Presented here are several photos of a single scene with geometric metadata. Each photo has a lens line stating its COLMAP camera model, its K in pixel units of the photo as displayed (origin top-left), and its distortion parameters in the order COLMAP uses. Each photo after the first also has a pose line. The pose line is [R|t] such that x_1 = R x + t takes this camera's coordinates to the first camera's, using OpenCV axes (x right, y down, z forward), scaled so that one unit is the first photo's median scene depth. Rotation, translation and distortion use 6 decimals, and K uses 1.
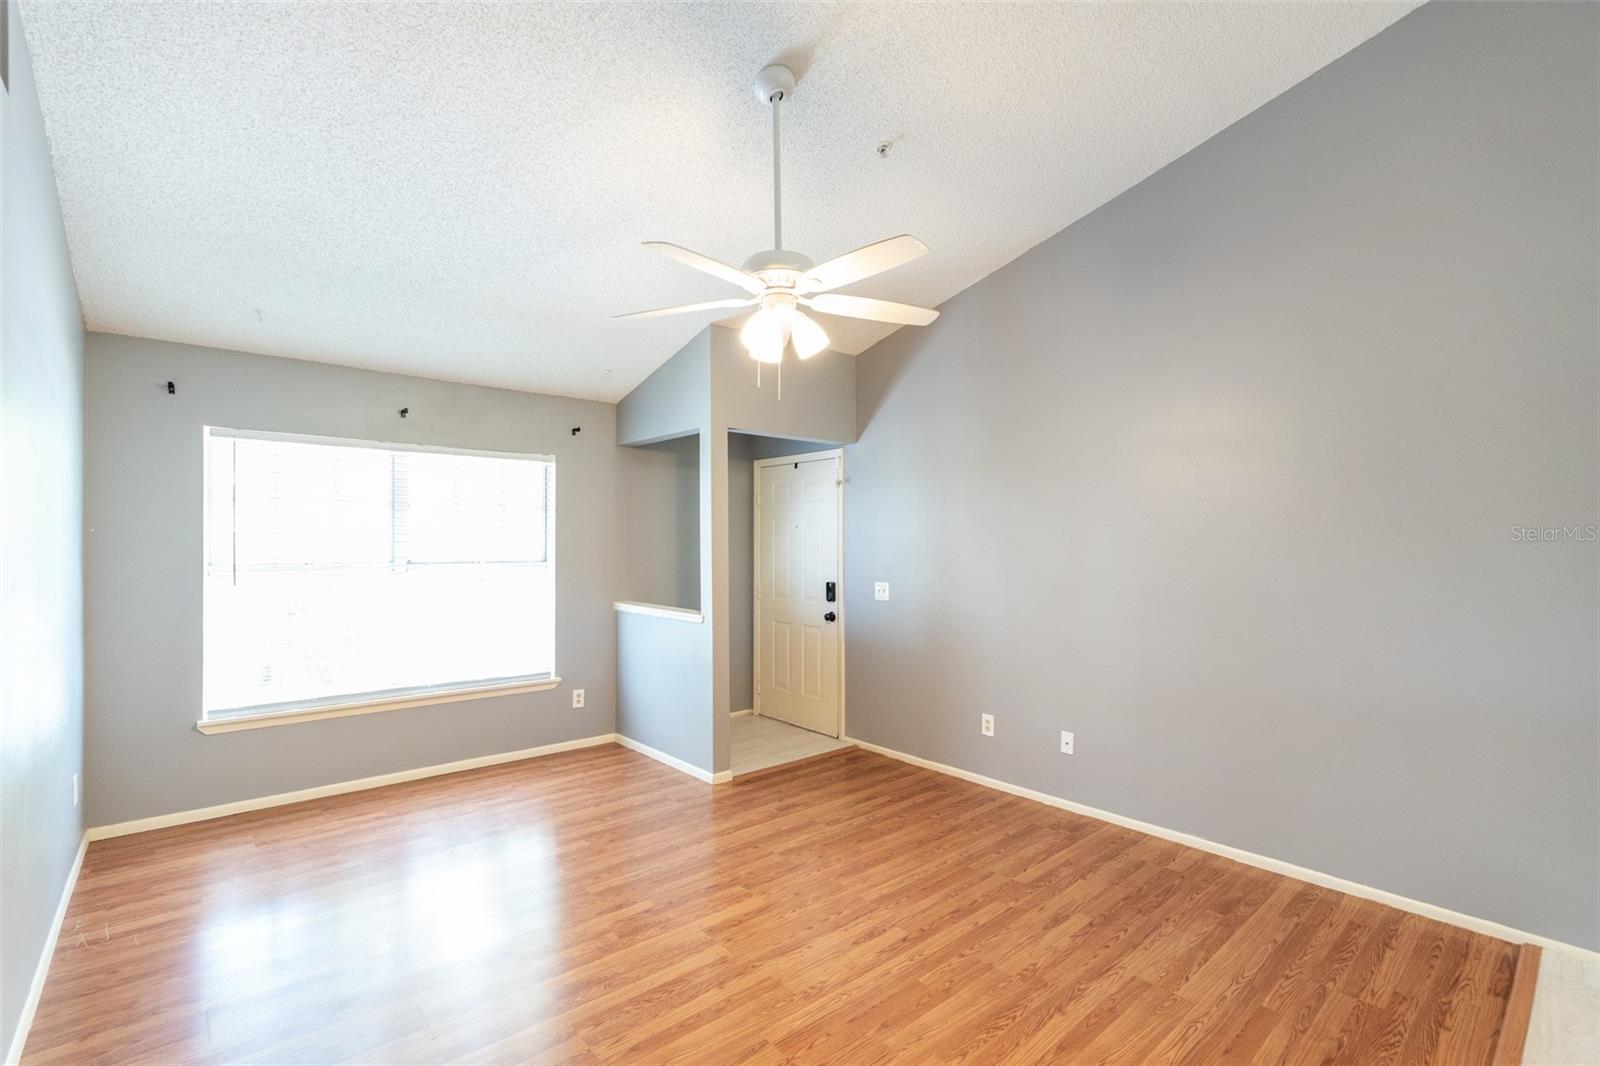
lens RADIAL K [[718.1, 0, 796.8], [0, 718.1, 545.9], [0, 0, 1]] dist [-0.008636, 0.003610]
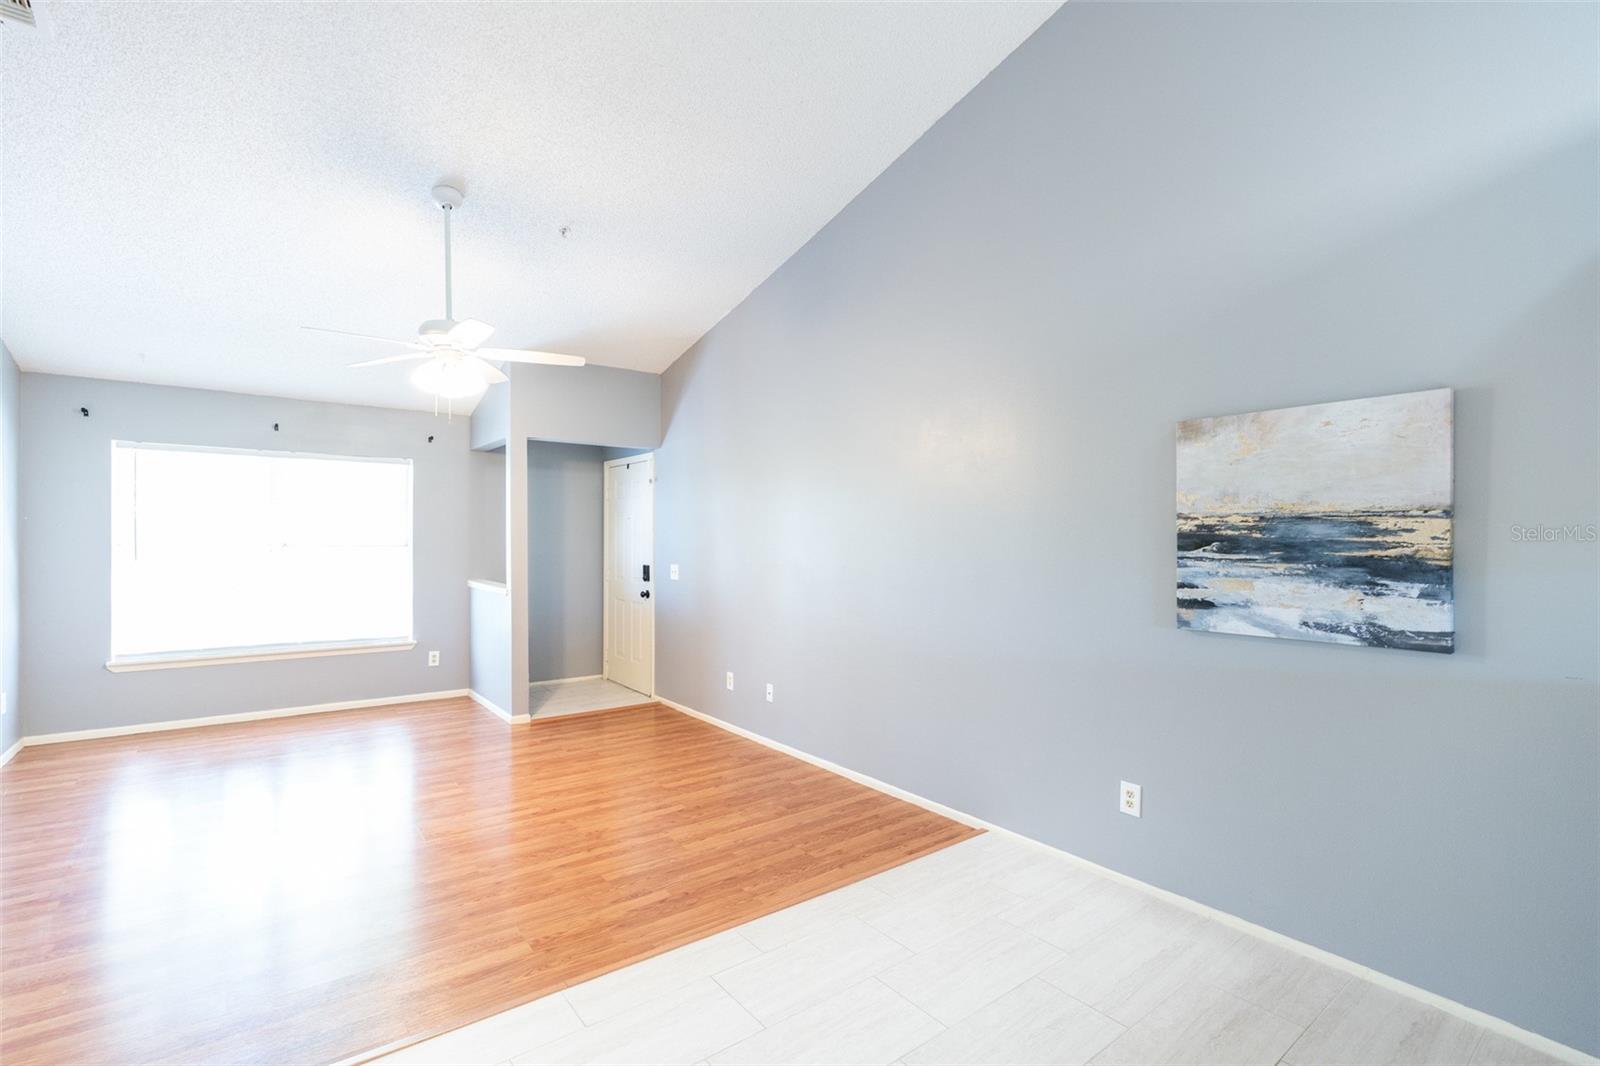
lens RADIAL K [[718.1, 0, 791.3], [0, 718.1, 544.8], [0, 0, 1]] dist [-0.008636, 0.003610]
pose [[0.998061, 0.005953, -0.061950, 0.511303], [-0.005771, 0.999978, 0.003117, 0.015775], [0.061968, -0.002753, 0.998074, -0.246173]]
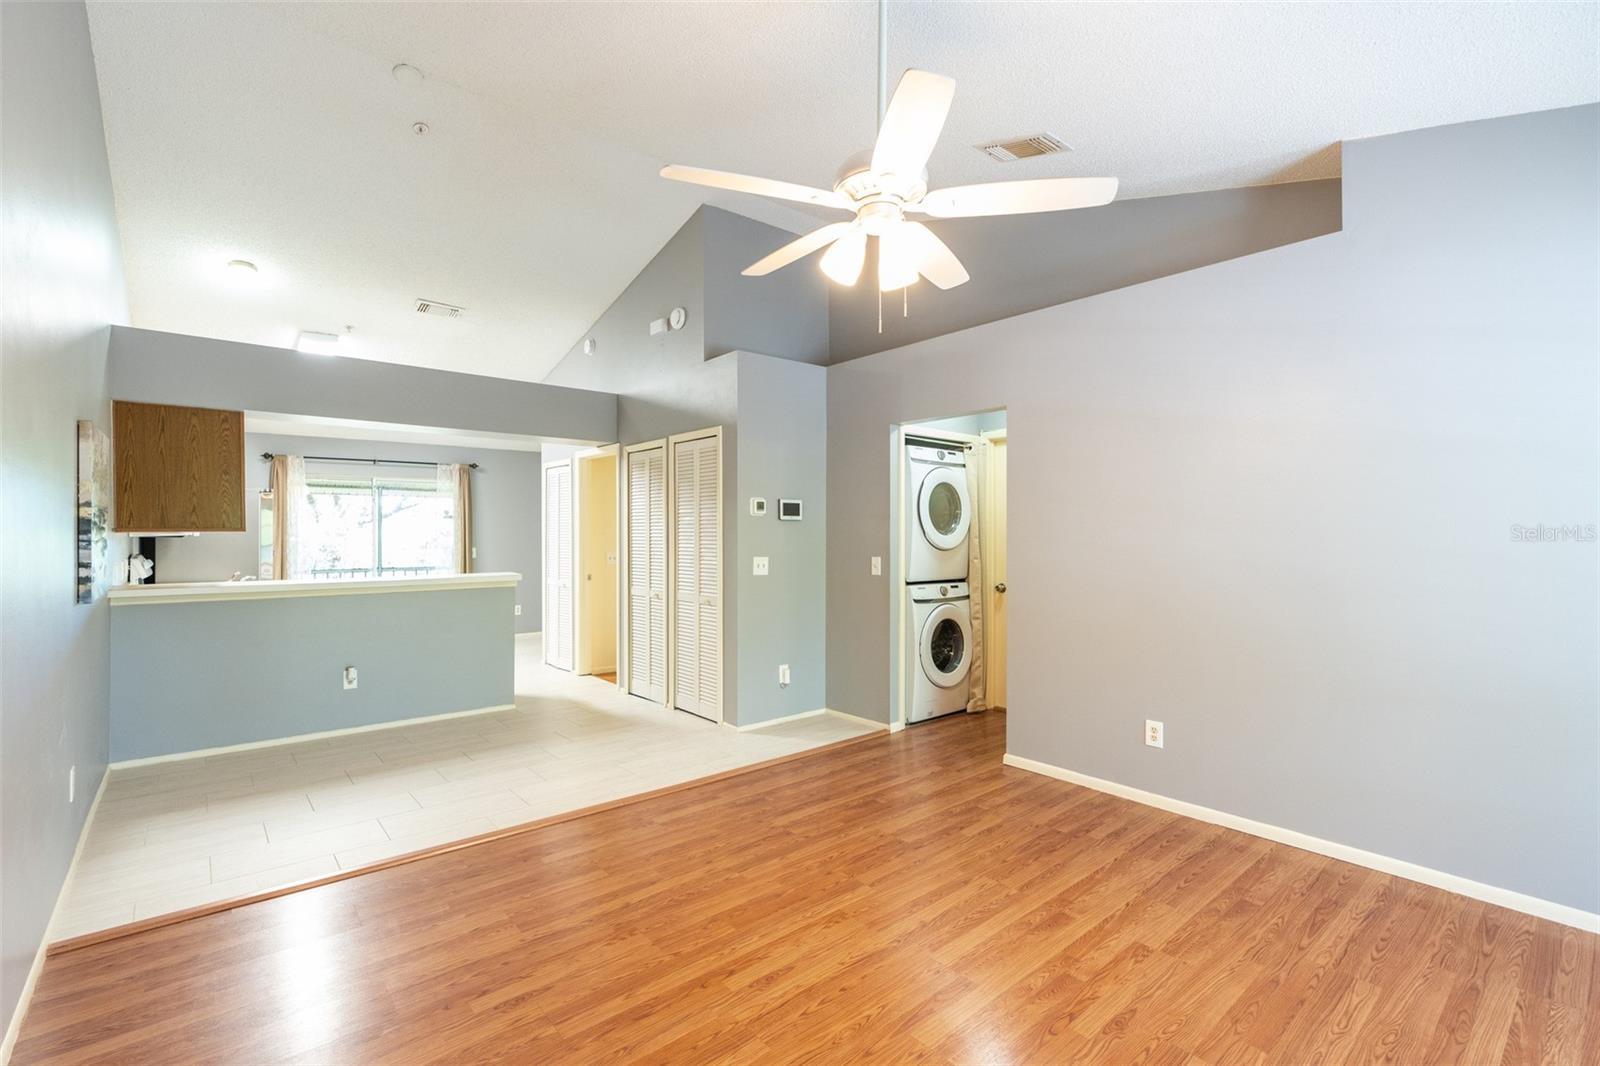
lens RADIAL K [[718.1, 0, 789.6], [0, 718.1, 526.6], [0, 0, 1]] dist [-0.008636, 0.003610]
pose [[-0.999808, 0.000552, 0.019576, 0.045032], [0.000410, 0.999974, -0.007224, 0.019088], [-0.019579, -0.007215, -0.999782, 1.297337]]
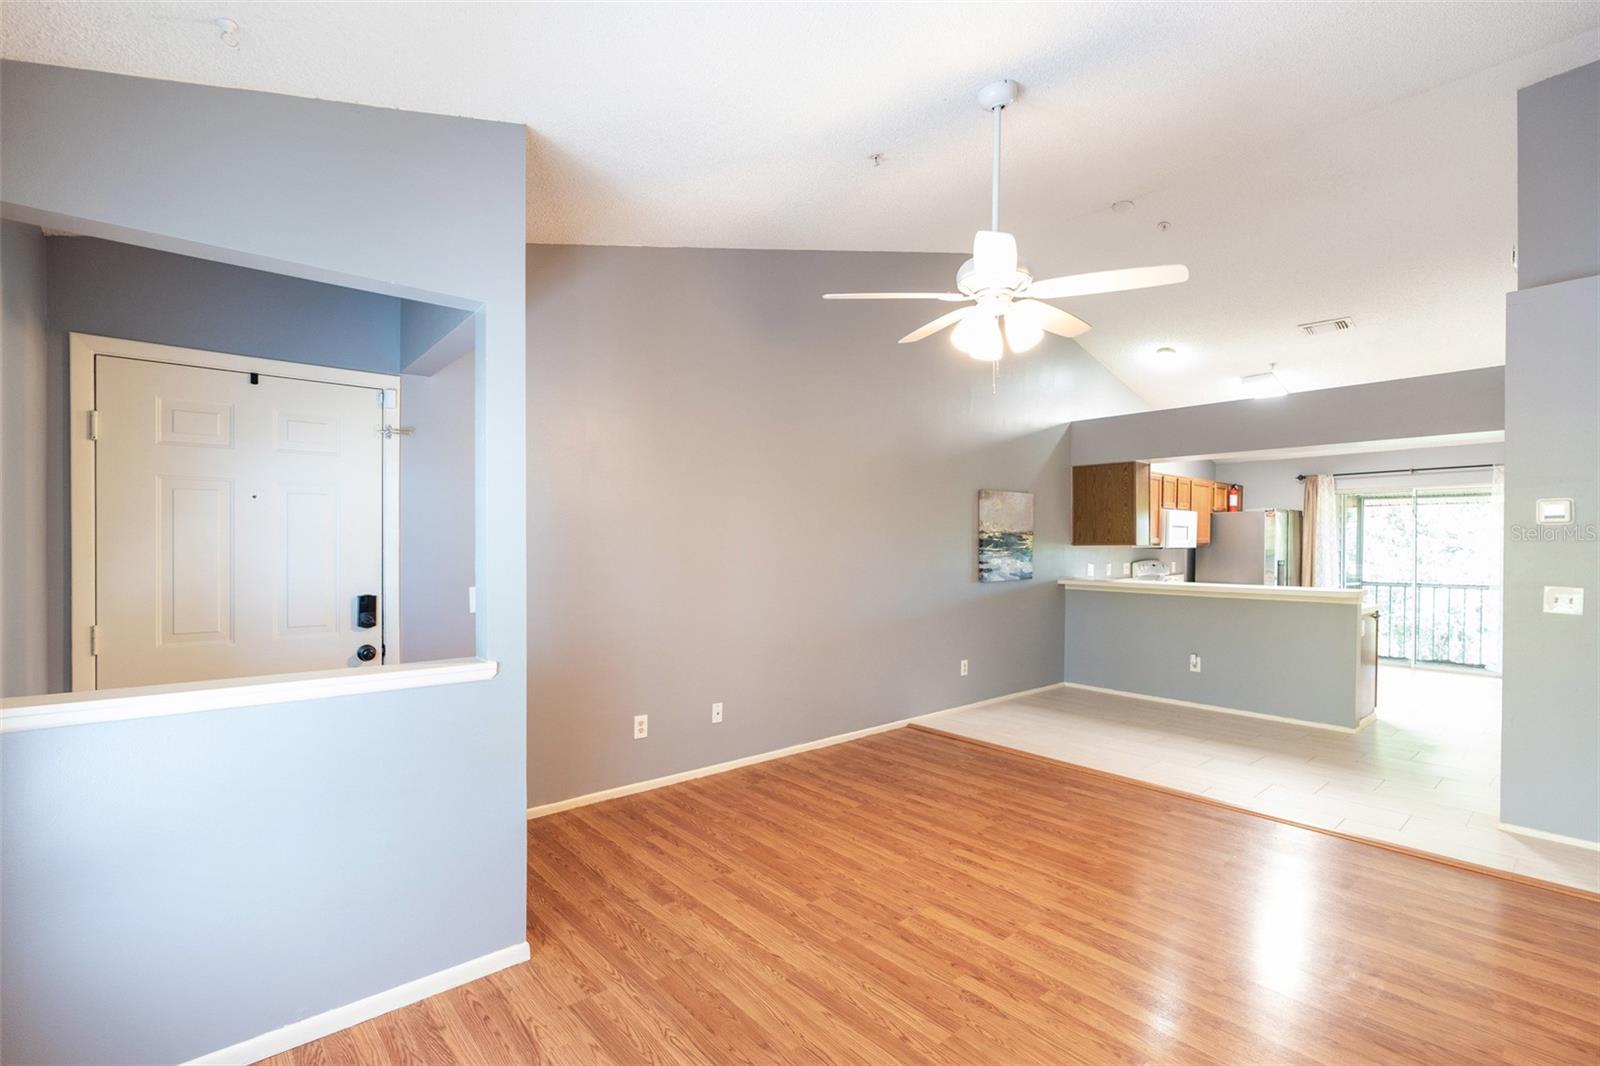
lens RADIAL K [[718.1, 0, 794.4], [0, 718.1, 547.0], [0, 0, 1]] dist [-0.008636, 0.003610]
pose [[0.010677, -0.007092, 0.999918, -0.769467], [0.001093, 0.999974, 0.007081, 0.008739], [-0.999942, 0.001018, 0.010684, 0.904510]]
